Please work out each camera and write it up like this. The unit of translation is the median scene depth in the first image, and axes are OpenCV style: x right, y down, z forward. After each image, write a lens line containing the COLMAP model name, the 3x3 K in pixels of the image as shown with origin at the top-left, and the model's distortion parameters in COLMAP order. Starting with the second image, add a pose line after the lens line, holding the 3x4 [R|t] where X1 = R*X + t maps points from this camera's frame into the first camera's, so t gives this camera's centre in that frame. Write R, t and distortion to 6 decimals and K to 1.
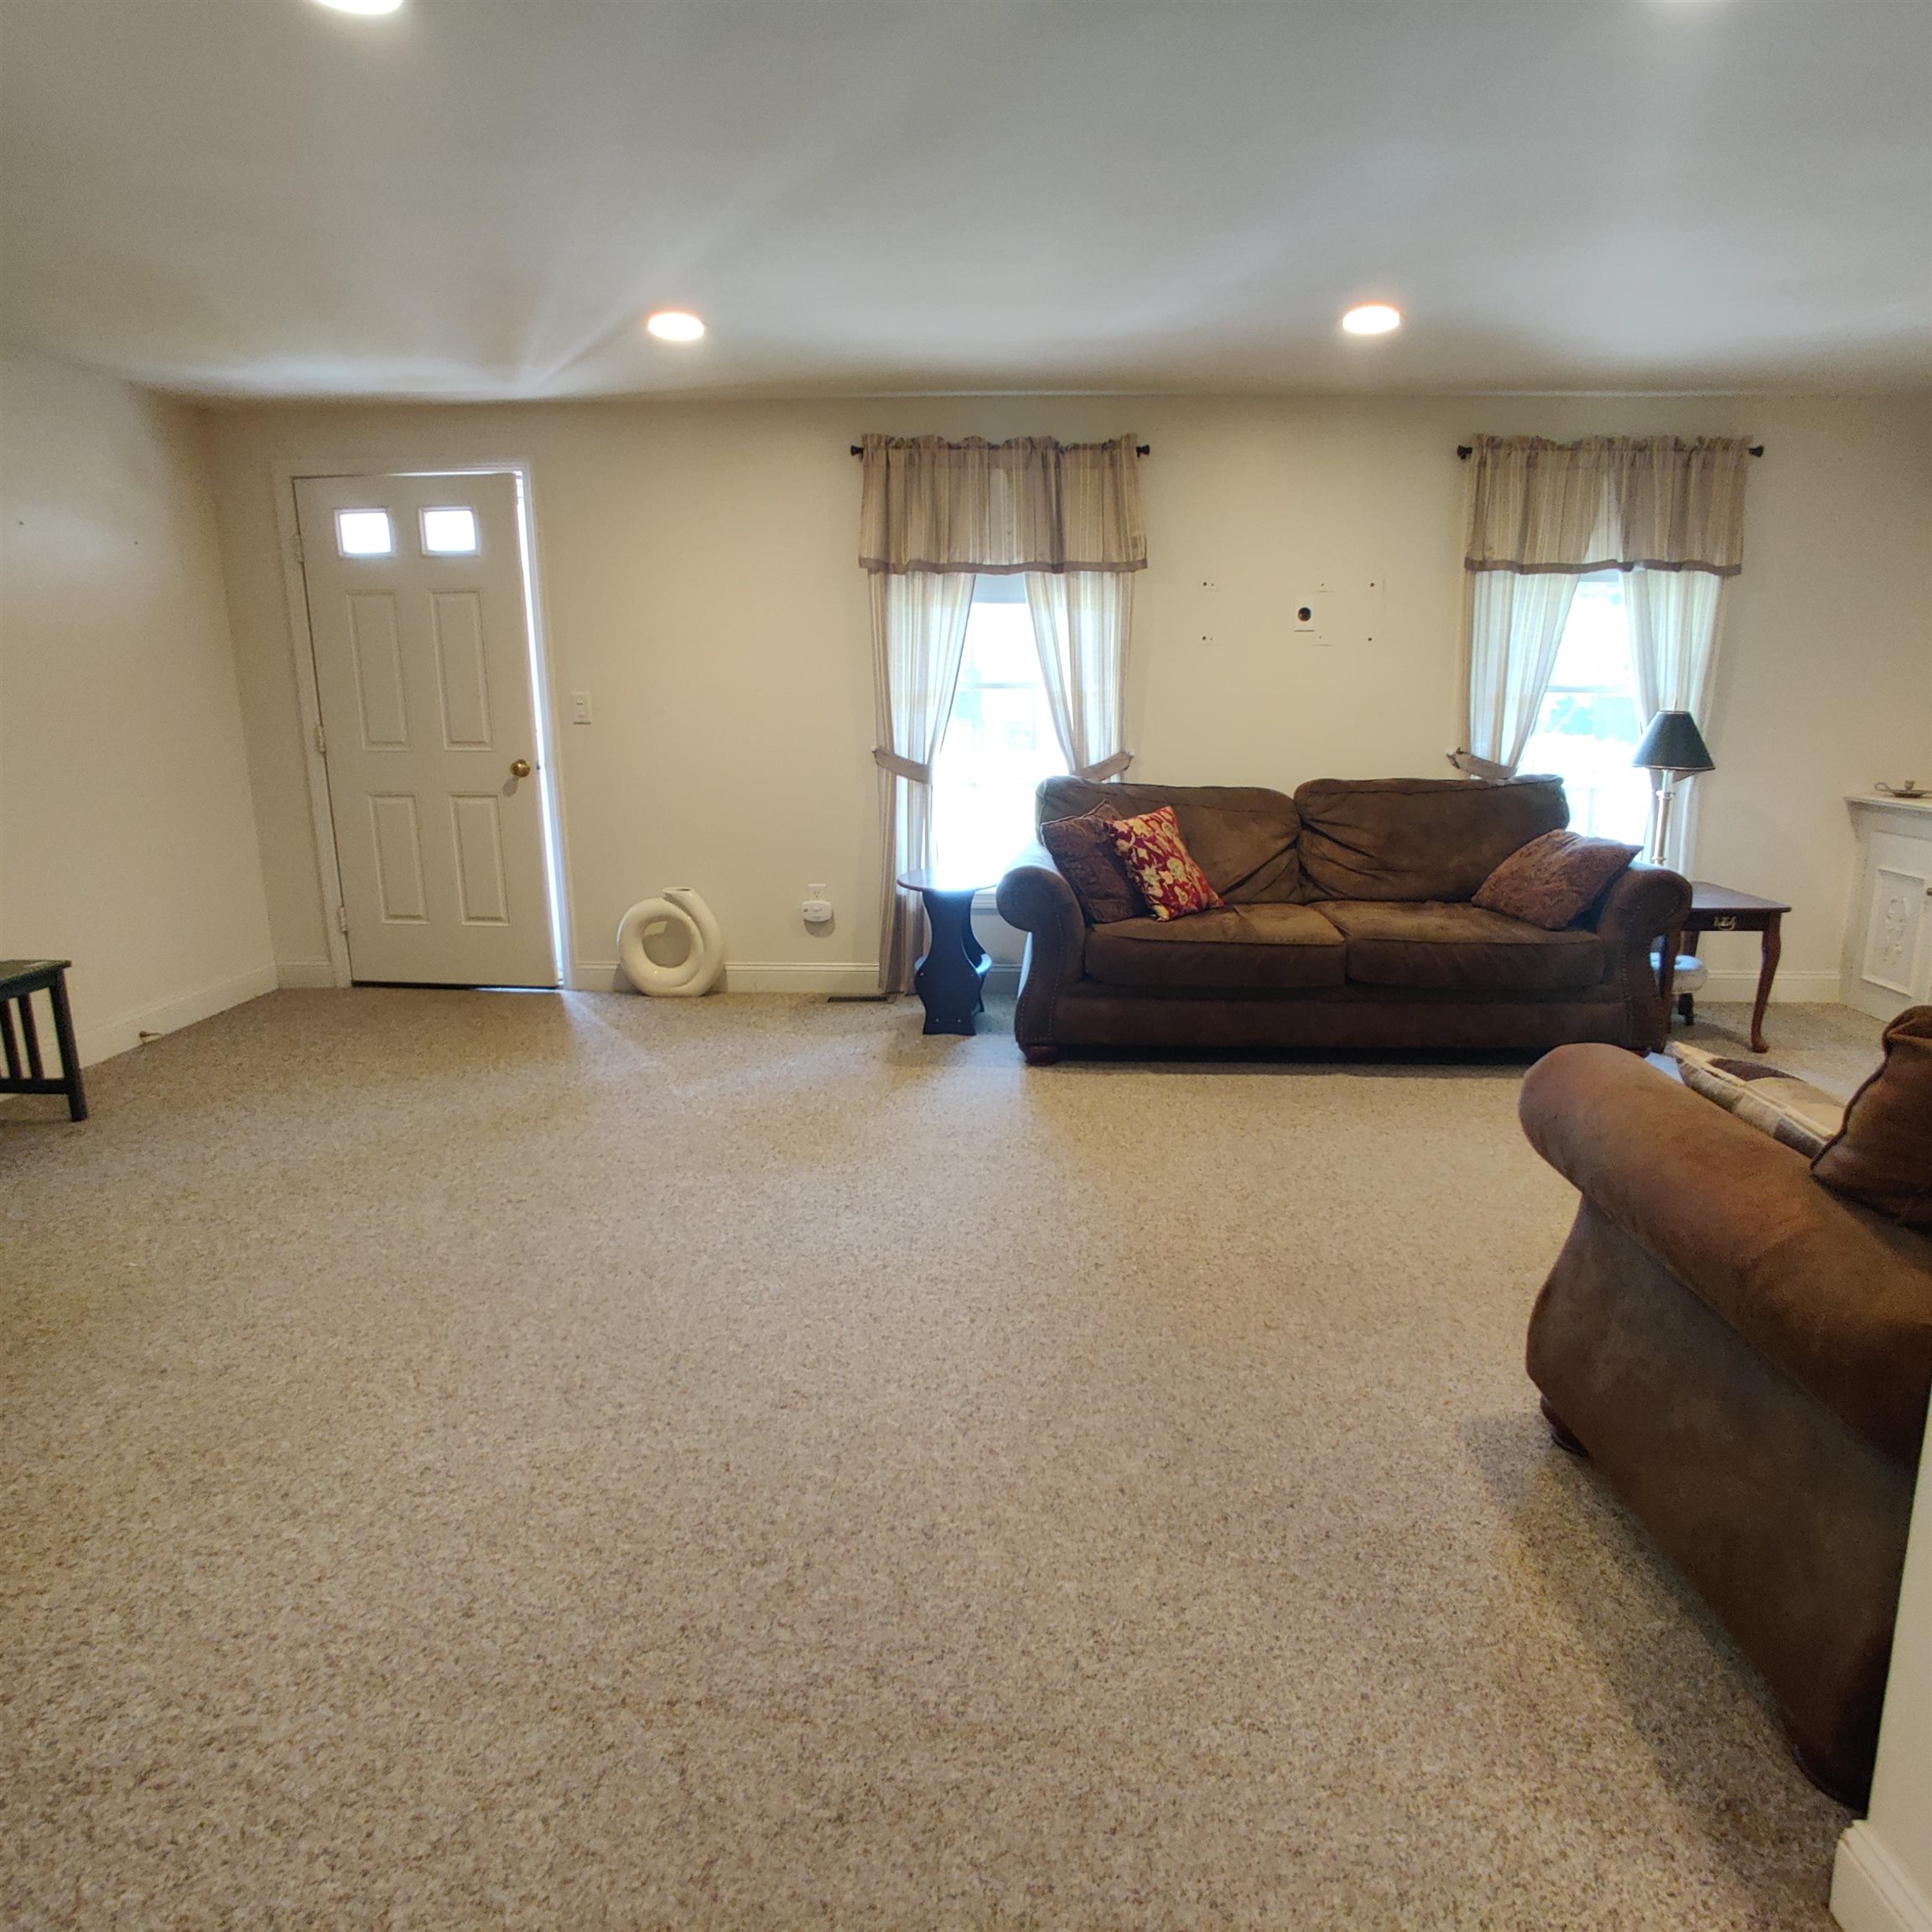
lens RADIAL K [[1297.5, 0, 978.5], [0, 1297.5, 976.4], [0, 0, 1]] dist [-0.067392, 0.042462]
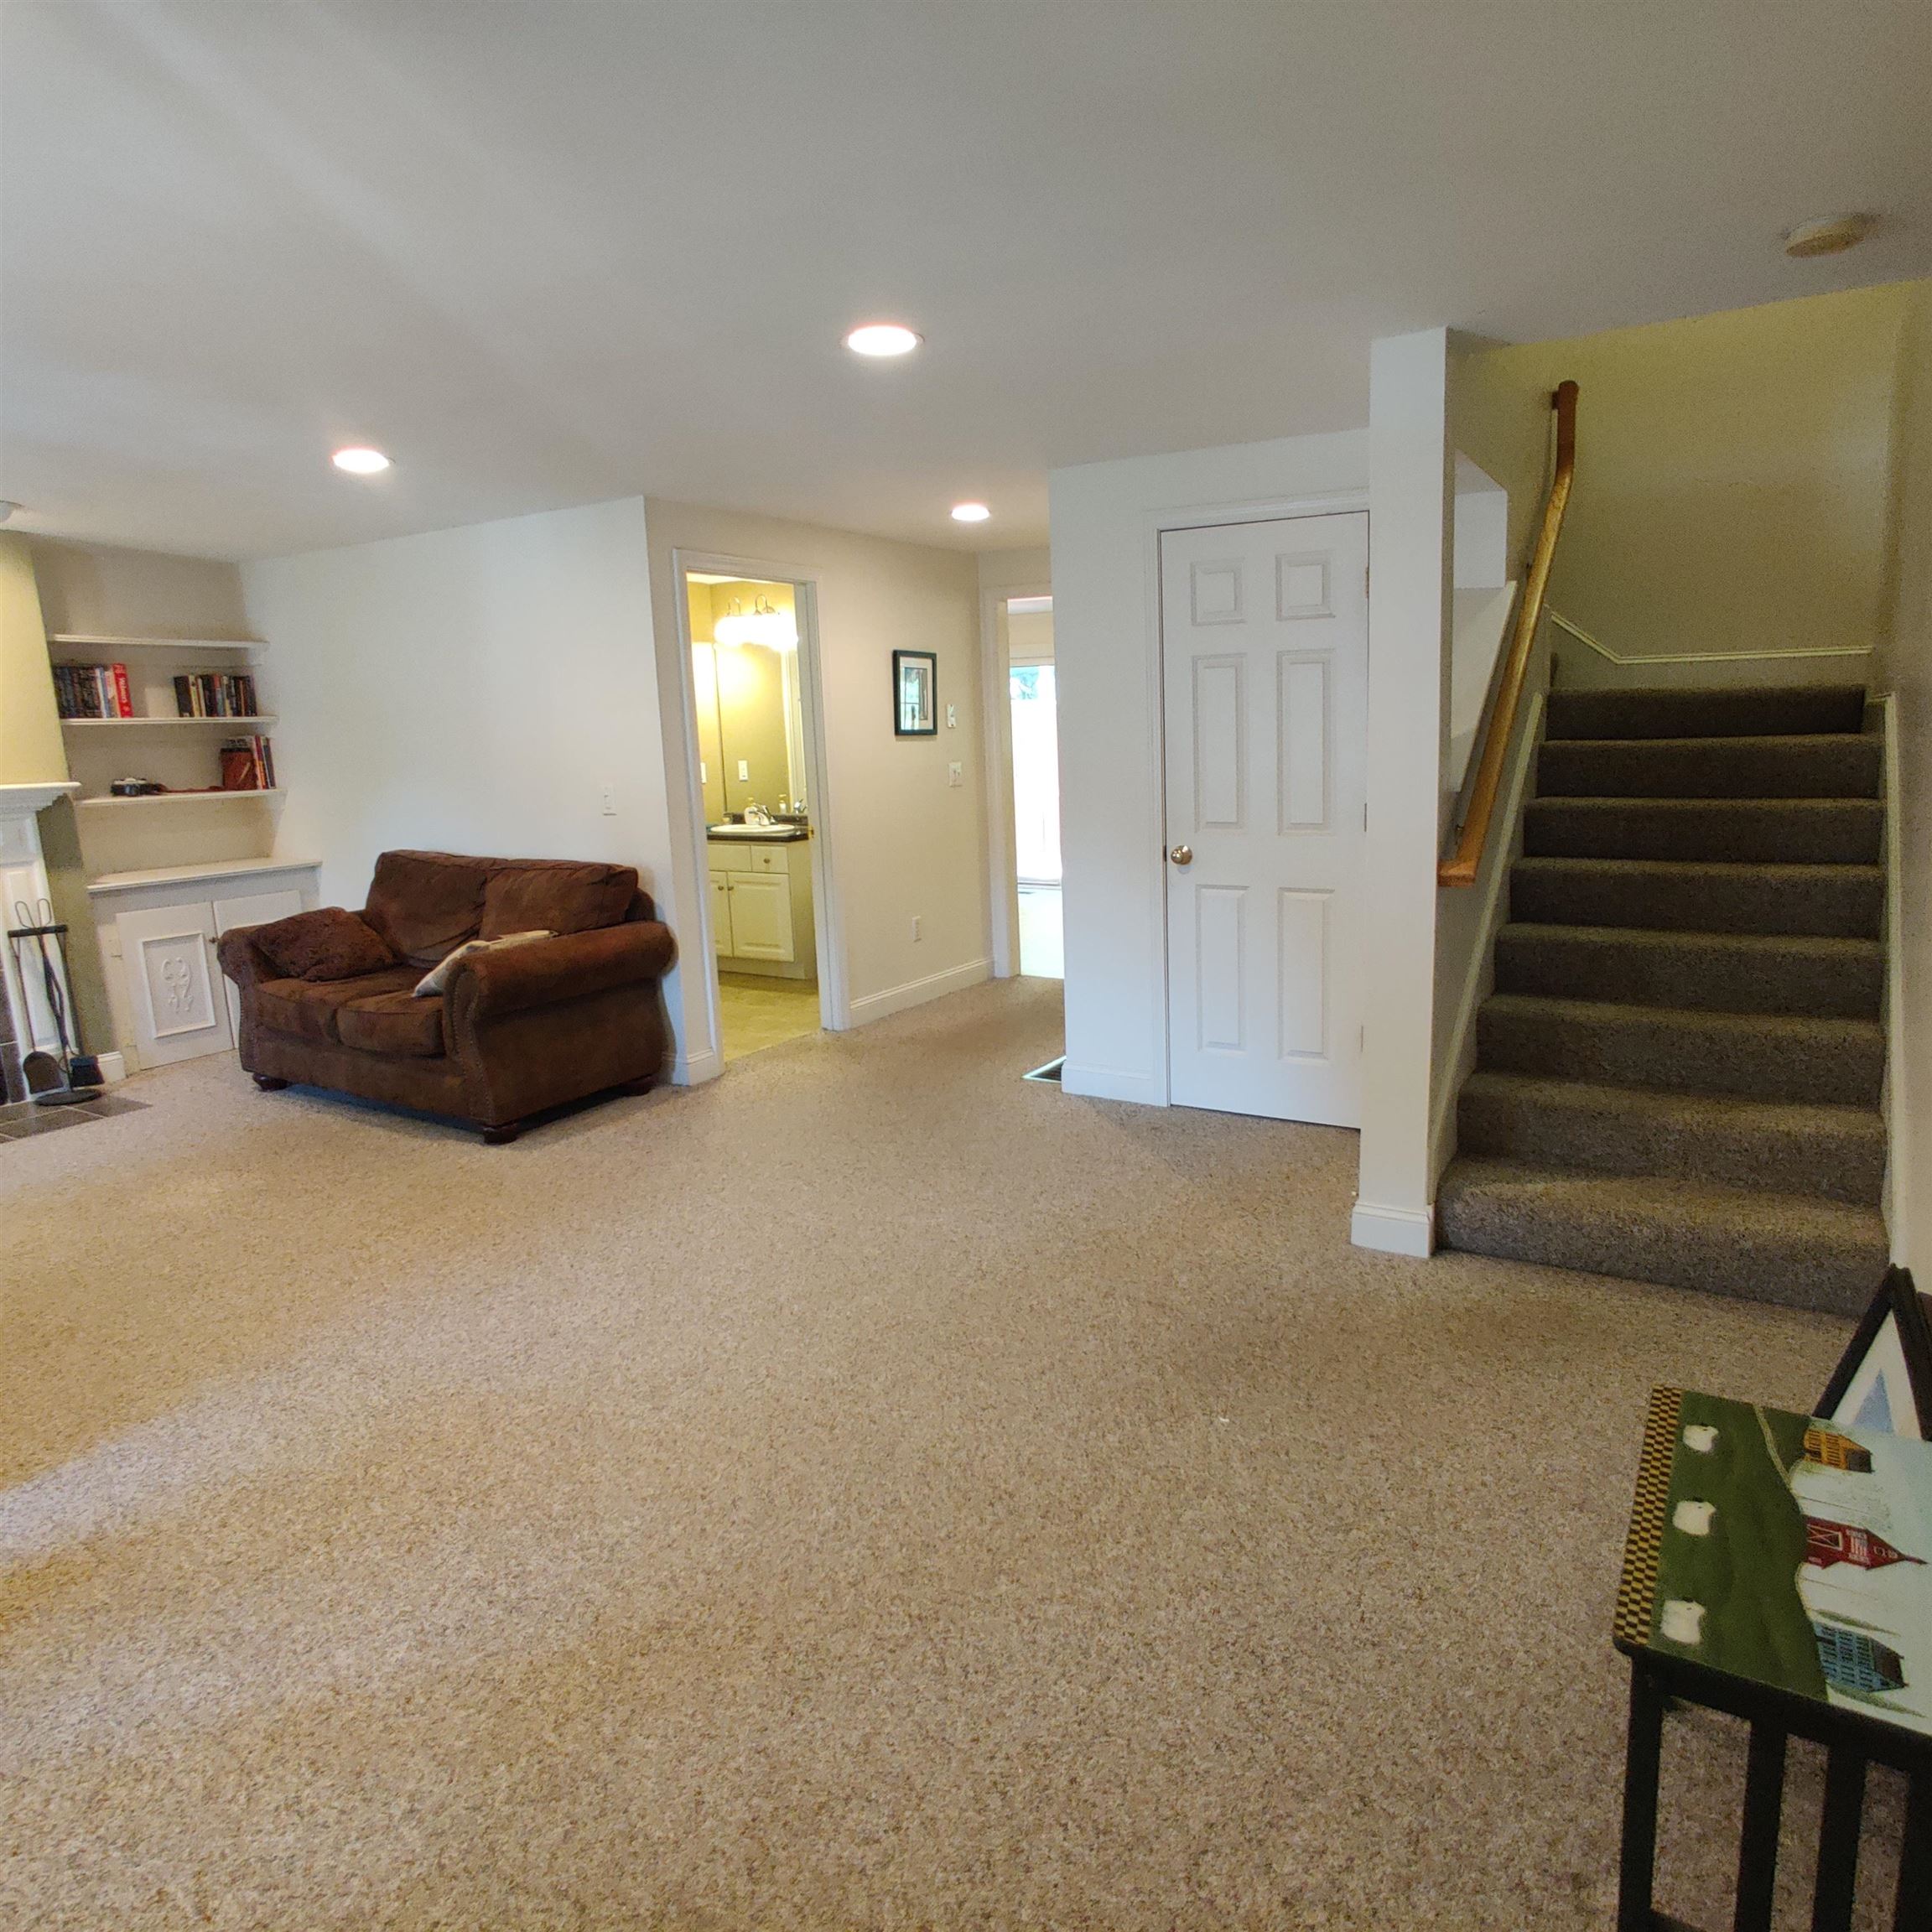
lens RADIAL K [[1297.5, 0, 959.7], [0, 1297.5, 962.7], [0, 0, 1]] dist [-0.067392, 0.042462]
pose [[-0.864890, -0.069626, 0.497109, -0.548527], [0.138013, 0.919181, 0.368862, -0.263457], [-0.482616, 0.387633, -0.785381, 0.990981]]
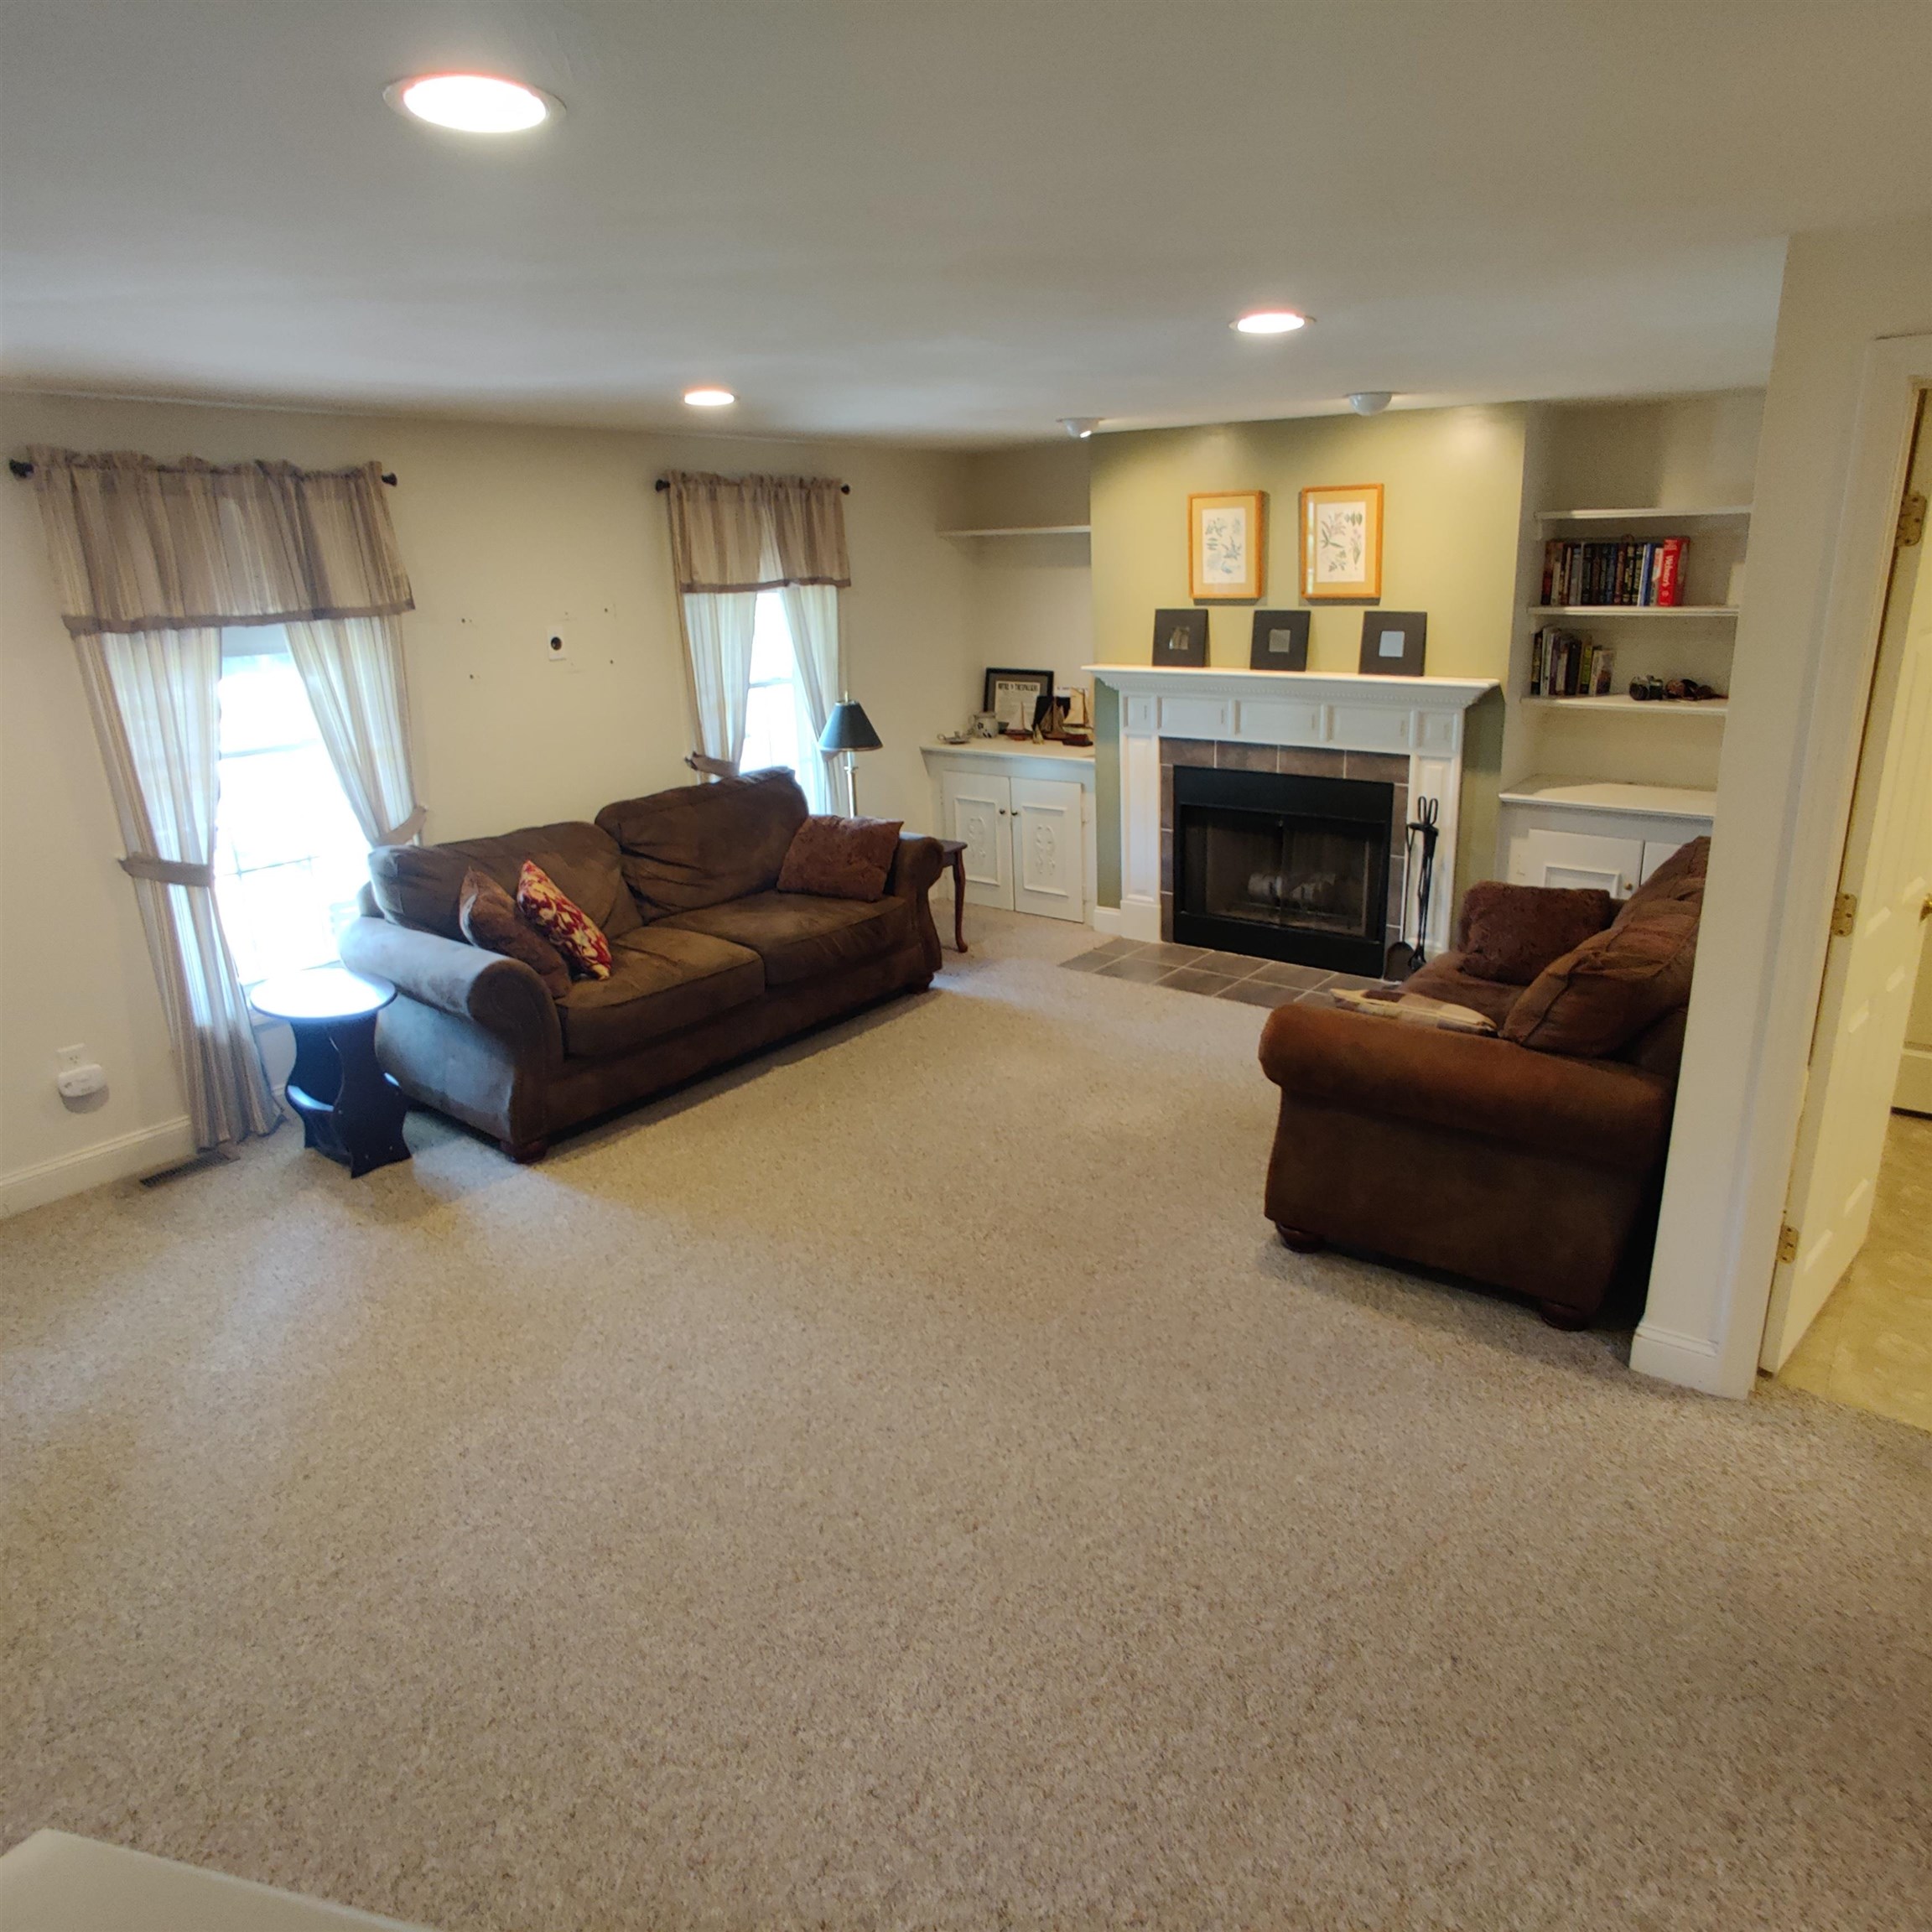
lens RADIAL K [[1297.5, 0, 983.0], [0, 1297.5, 956.0], [0, 0, 1]] dist [-0.067392, 0.042462]
pose [[0.576613, -0.254430, 0.776391, -0.412945], [0.204457, 0.964974, 0.164383, -0.147690], [-0.791021, 0.063954, 0.608437, 0.143419]]
